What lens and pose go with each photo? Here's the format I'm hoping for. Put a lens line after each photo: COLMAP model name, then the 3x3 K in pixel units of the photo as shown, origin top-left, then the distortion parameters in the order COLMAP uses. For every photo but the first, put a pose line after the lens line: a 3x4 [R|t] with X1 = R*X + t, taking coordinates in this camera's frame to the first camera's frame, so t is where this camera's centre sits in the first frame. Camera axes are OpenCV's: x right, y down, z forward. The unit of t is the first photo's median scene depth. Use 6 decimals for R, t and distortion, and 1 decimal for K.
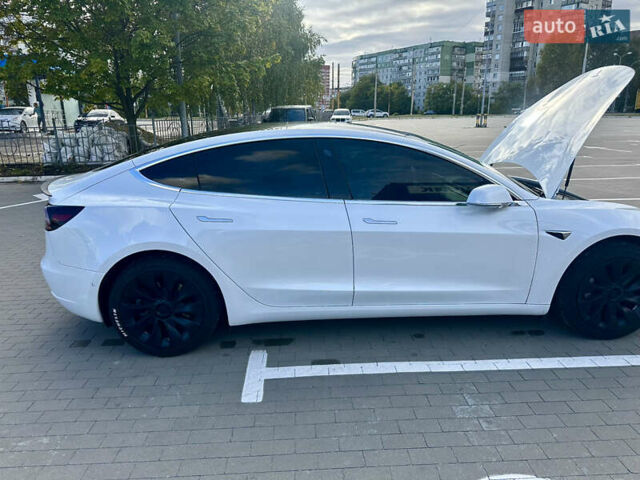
lens RADIAL K [[454.4, 0, 318.4], [0, 454.4, 243.8], [0, 0, 1]] dist [0.022105, -0.022853]
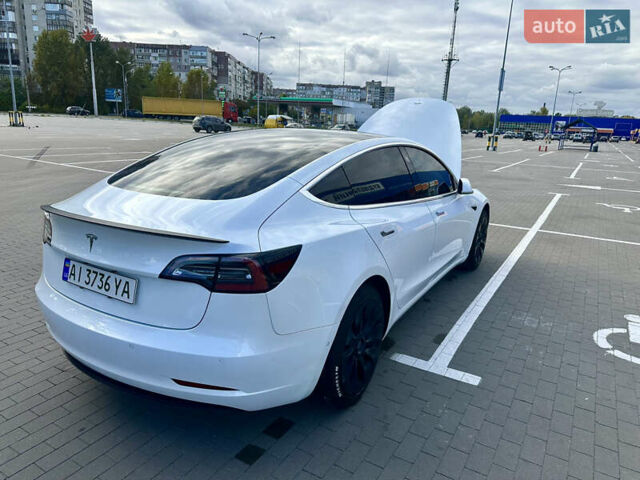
lens RADIAL K [[454.4, 0, 319.8], [0, 454.4, 243.0], [0, 0, 1]] dist [0.022105, -0.022853]
pose [[0.551148, -0.181962, 0.814326, -0.892617], [0.183791, 0.978437, 0.094240, -0.123971], [-0.813915, 0.097726, 0.572706, 0.464582]]
